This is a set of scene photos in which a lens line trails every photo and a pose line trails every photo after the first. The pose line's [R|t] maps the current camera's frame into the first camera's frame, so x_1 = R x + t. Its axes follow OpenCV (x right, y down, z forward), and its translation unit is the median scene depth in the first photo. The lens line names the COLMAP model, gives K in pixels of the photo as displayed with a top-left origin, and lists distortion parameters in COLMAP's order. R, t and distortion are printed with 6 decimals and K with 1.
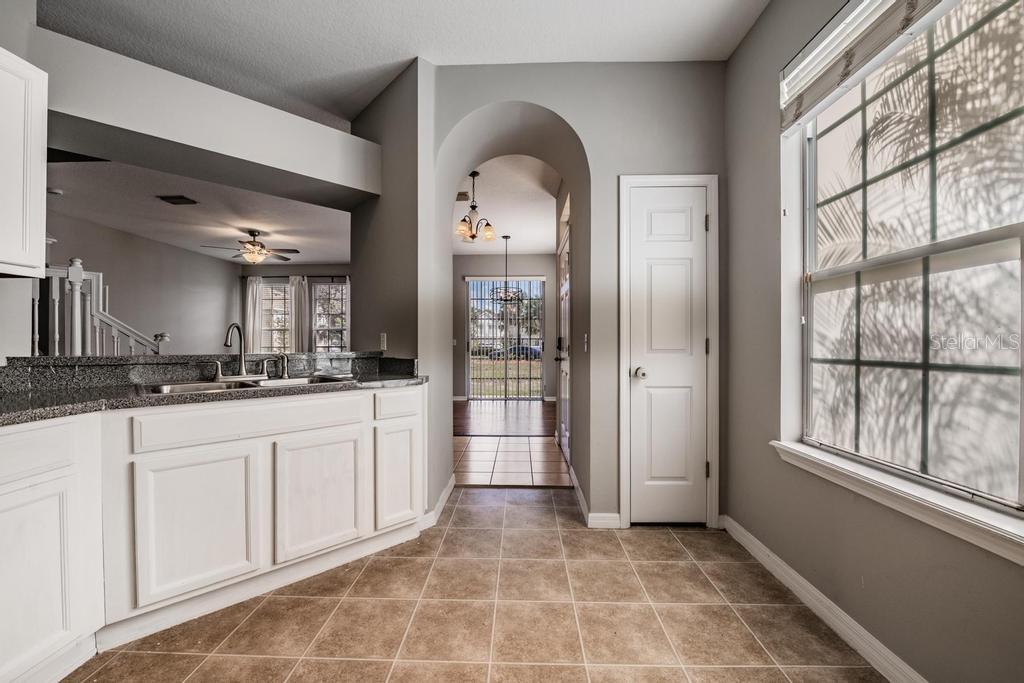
lens RADIAL K [[399.3, 0, 525.5], [0, 399.3, 344.8], [0, 0, 1]] dist [-0.009833, -0.000383]
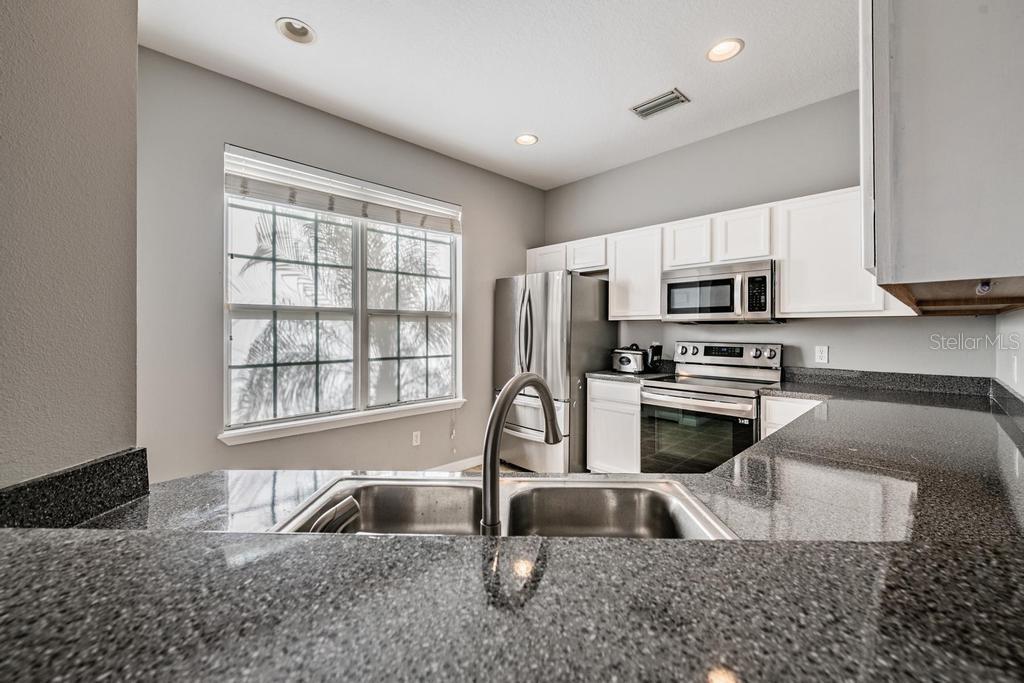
lens RADIAL K [[406.7, 0, 509.6], [0, 406.7, 335.0], [0, 0, 1]] dist [-0.010565, -0.000370]
pose [[-0.679253, -0.006350, 0.733877, -0.898143], [0.003405, 0.999925, 0.011804, -0.080102], [-0.733896, 0.010517, -0.679180, 1.160388]]
